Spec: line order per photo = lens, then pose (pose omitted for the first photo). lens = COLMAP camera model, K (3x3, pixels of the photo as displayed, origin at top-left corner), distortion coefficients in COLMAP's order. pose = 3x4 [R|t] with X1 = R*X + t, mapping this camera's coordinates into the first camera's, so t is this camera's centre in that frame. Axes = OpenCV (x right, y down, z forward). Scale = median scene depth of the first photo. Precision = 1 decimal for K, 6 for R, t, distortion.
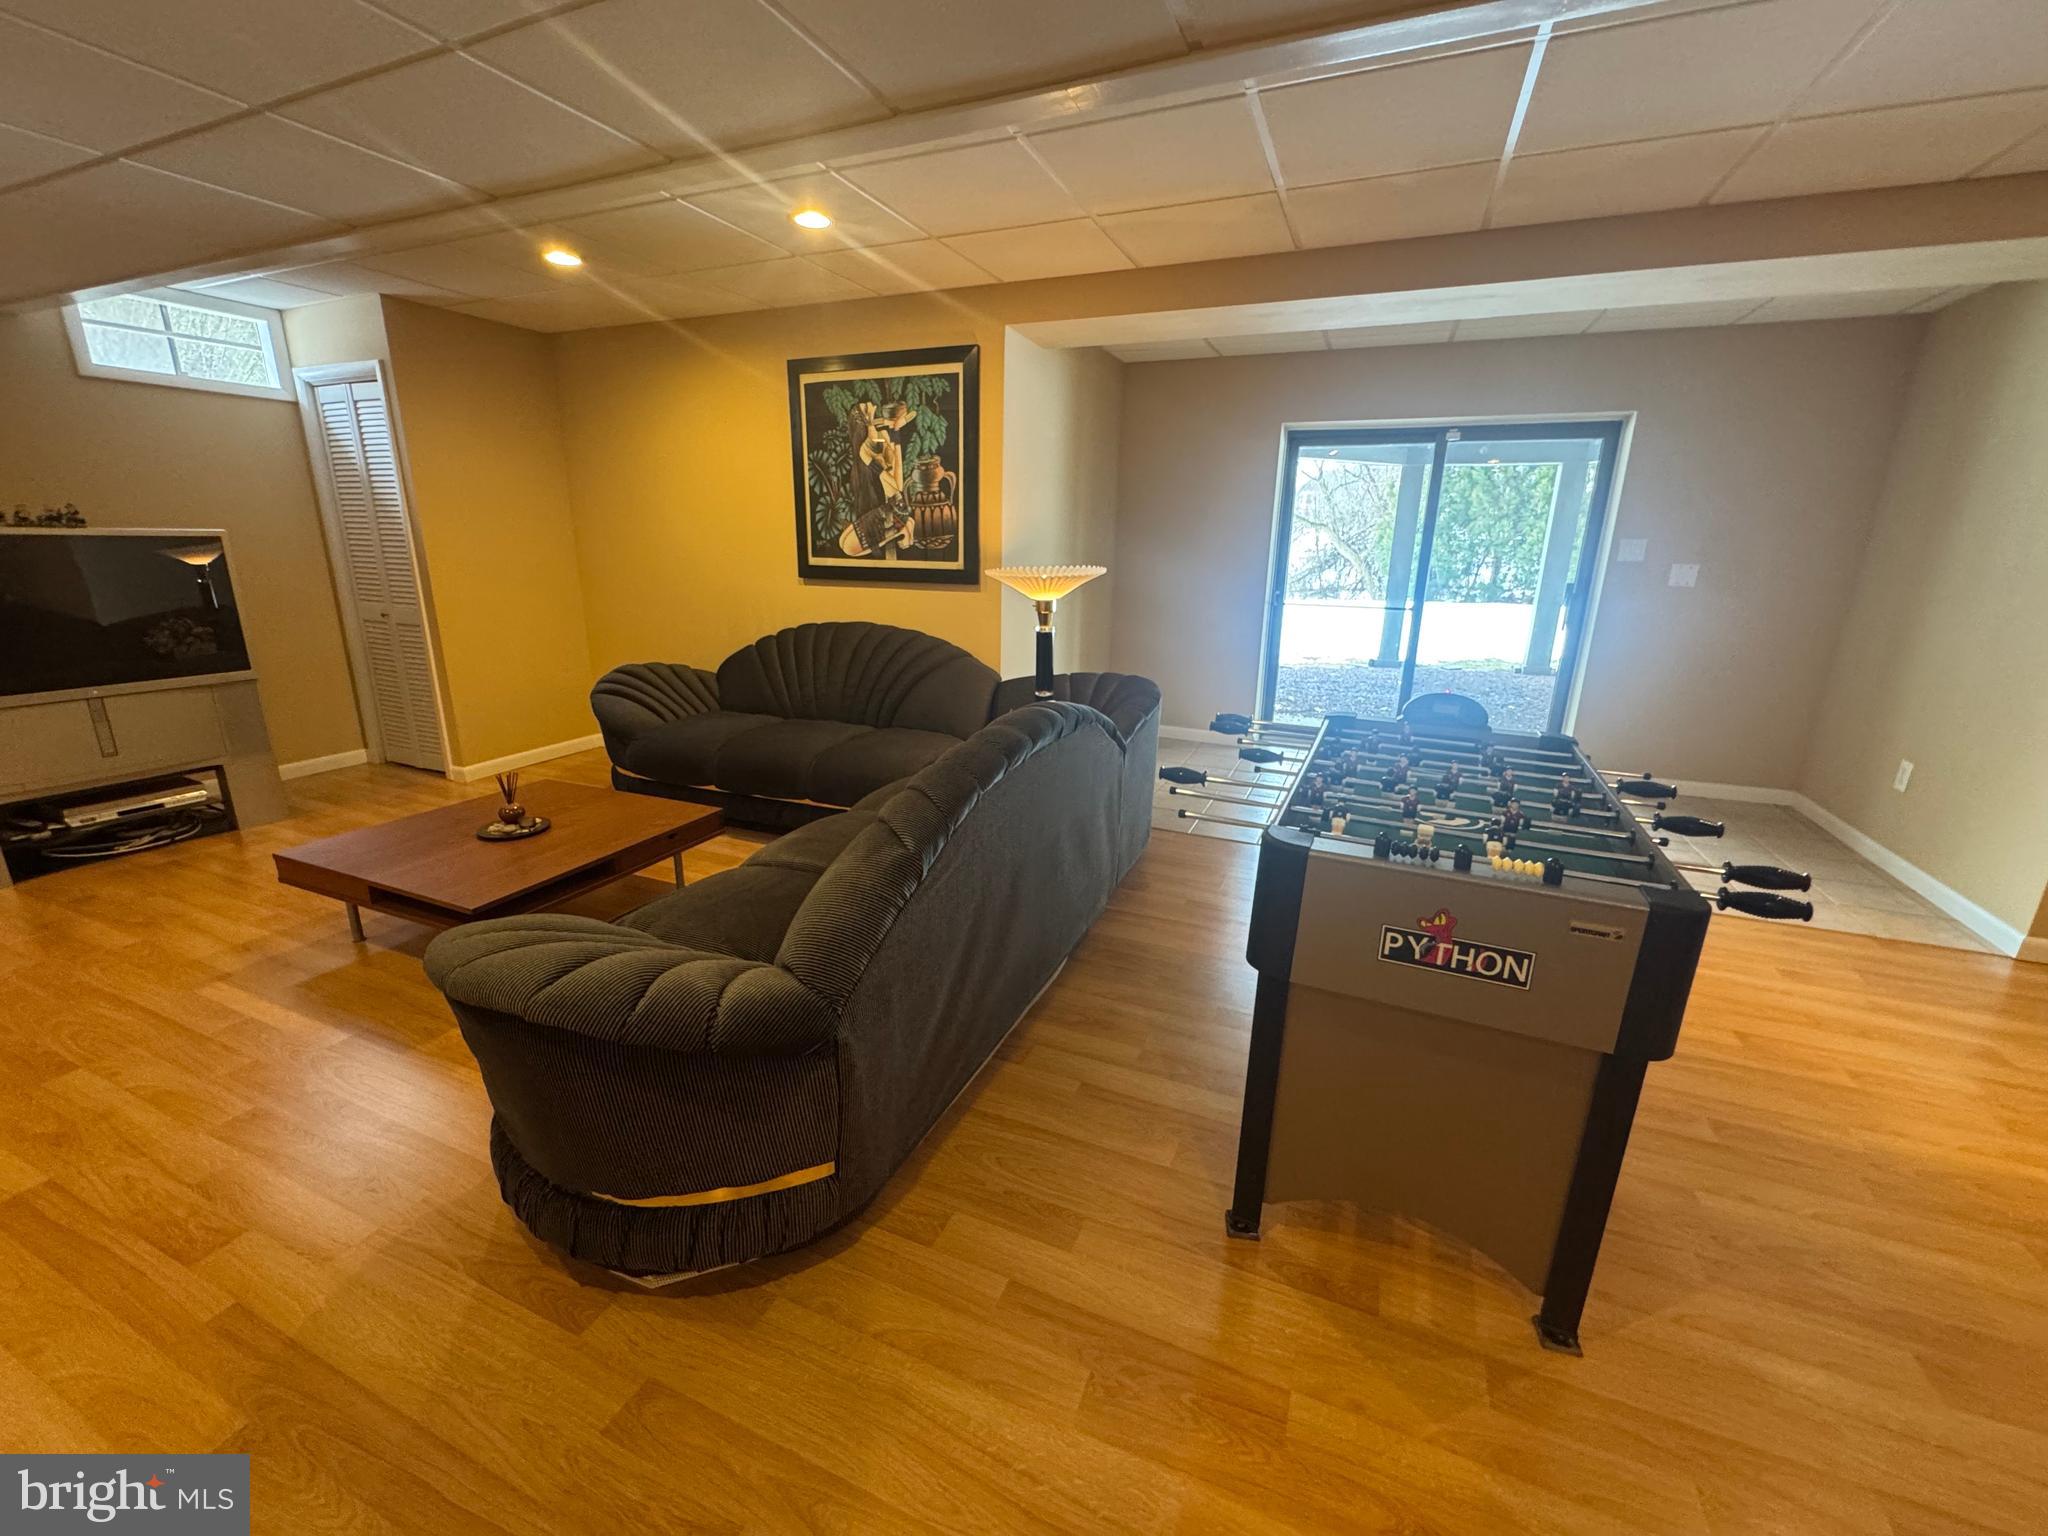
lens RADIAL K [[823.7, 0, 1024.0], [0, 823.7, 768.0], [0, 0, 1]] dist [0.001214, 0.000077]
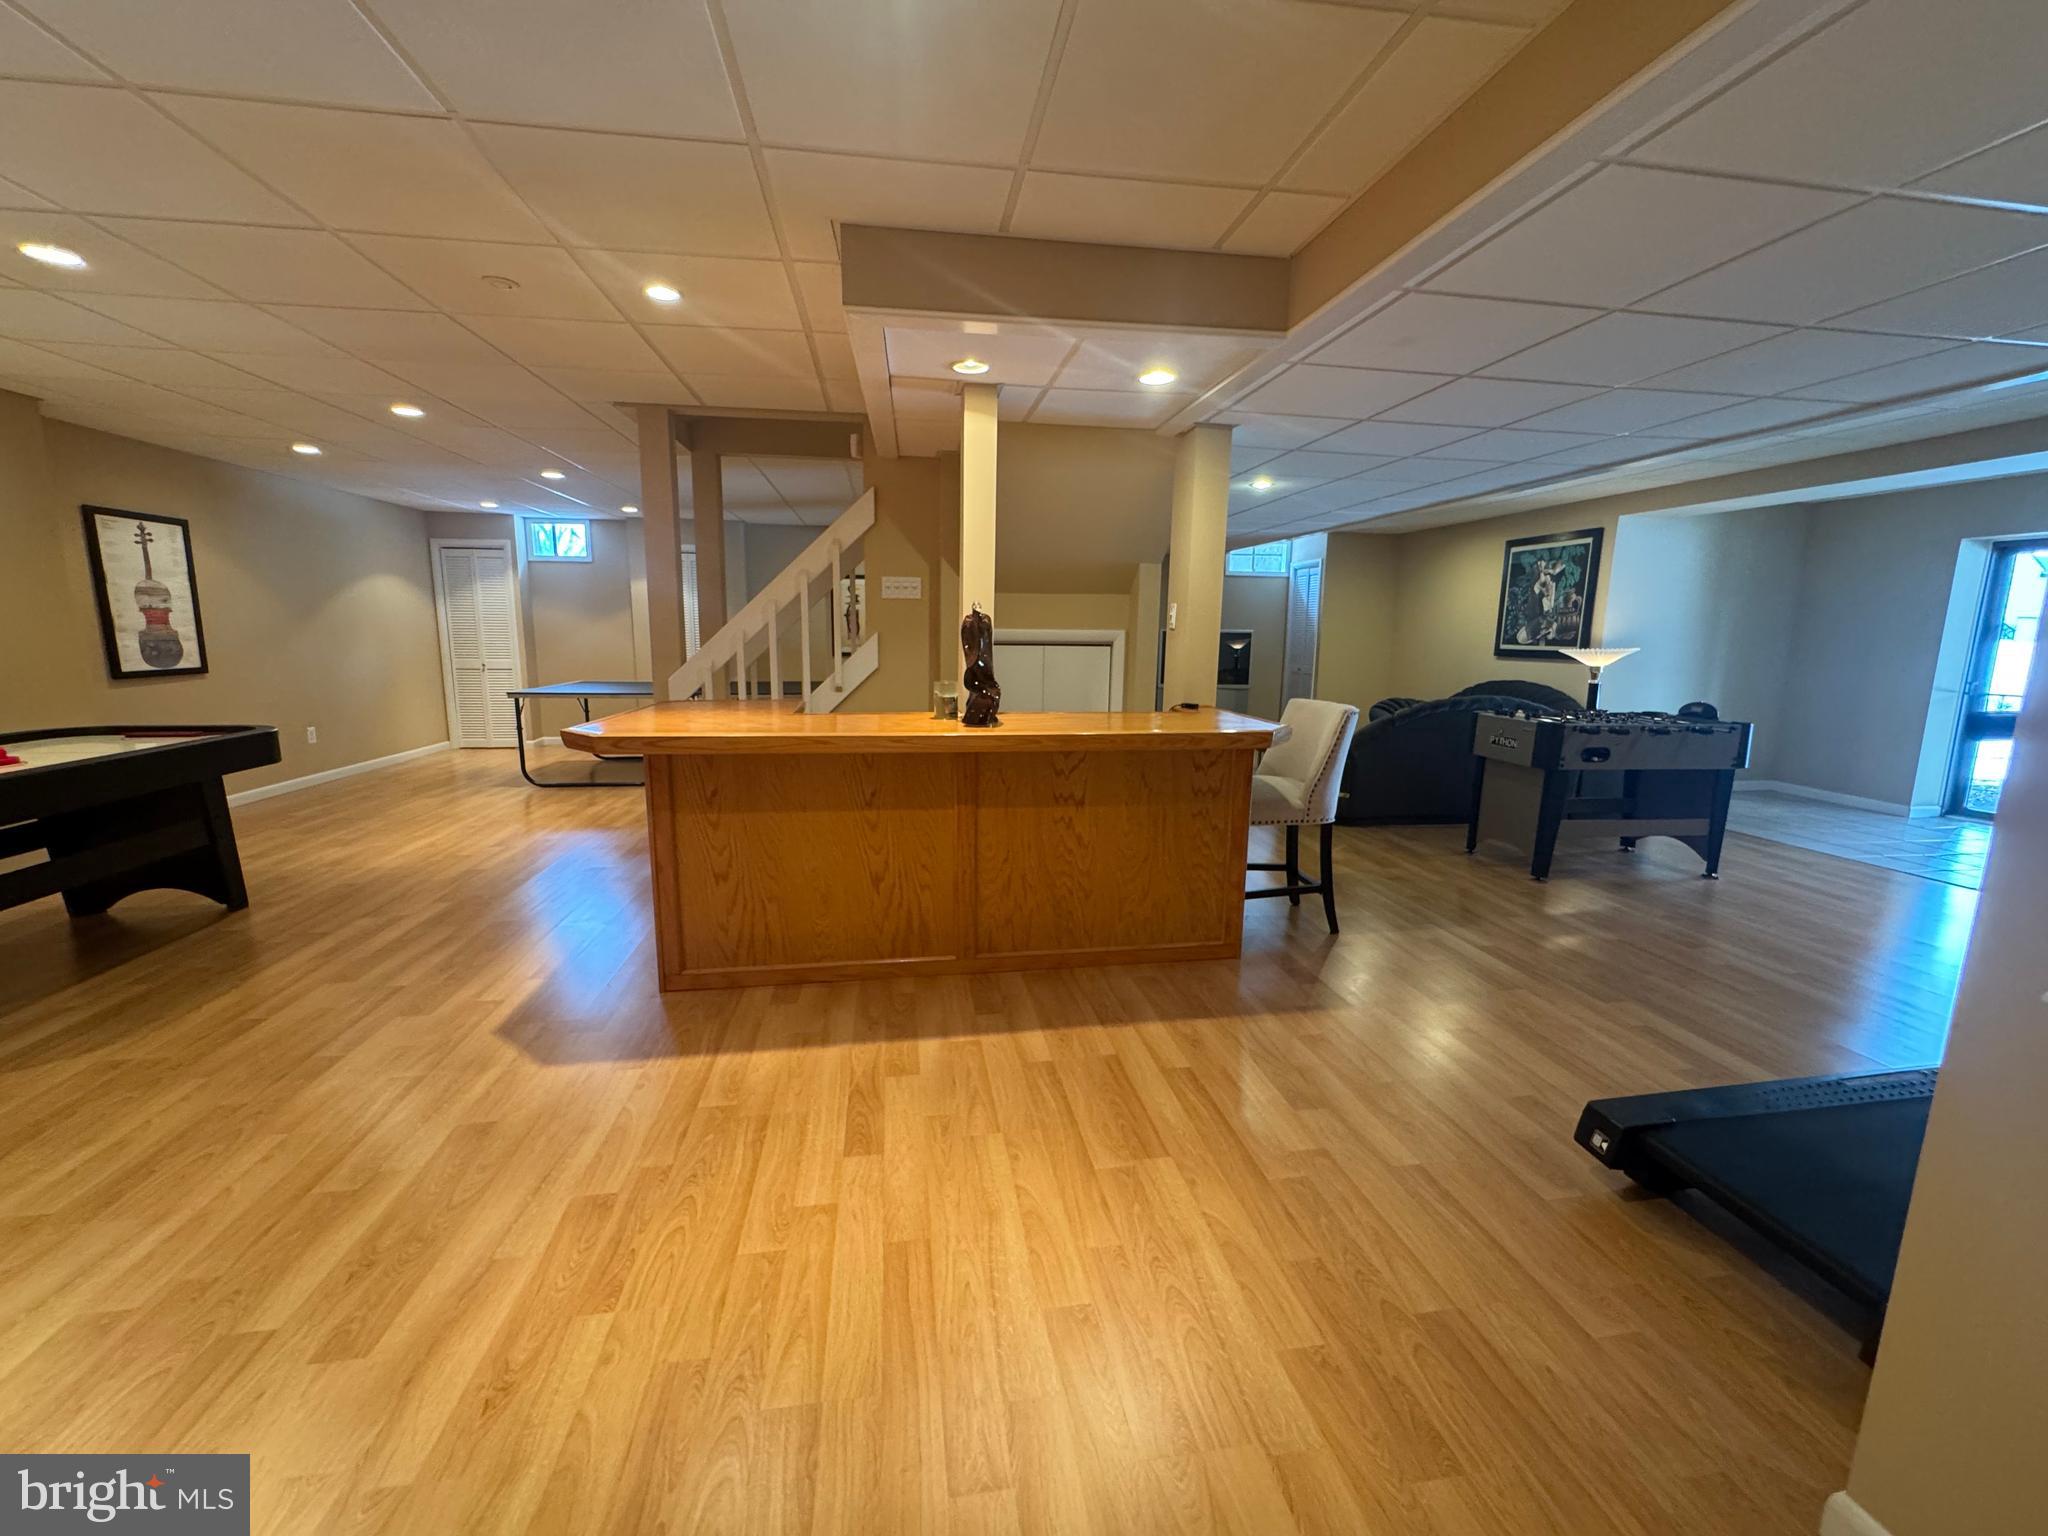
lens RADIAL K [[823.7, 0, 1024.0], [0, 823.7, 768.0], [0, 0, 1]] dist [0.001214, 0.000077]
pose [[0.538191, 0.133304, -0.832214, 0.751798], [-0.237017, 0.971503, 0.002337, 0.259745], [0.808810, 0.195991, 0.554450, -0.820680]]
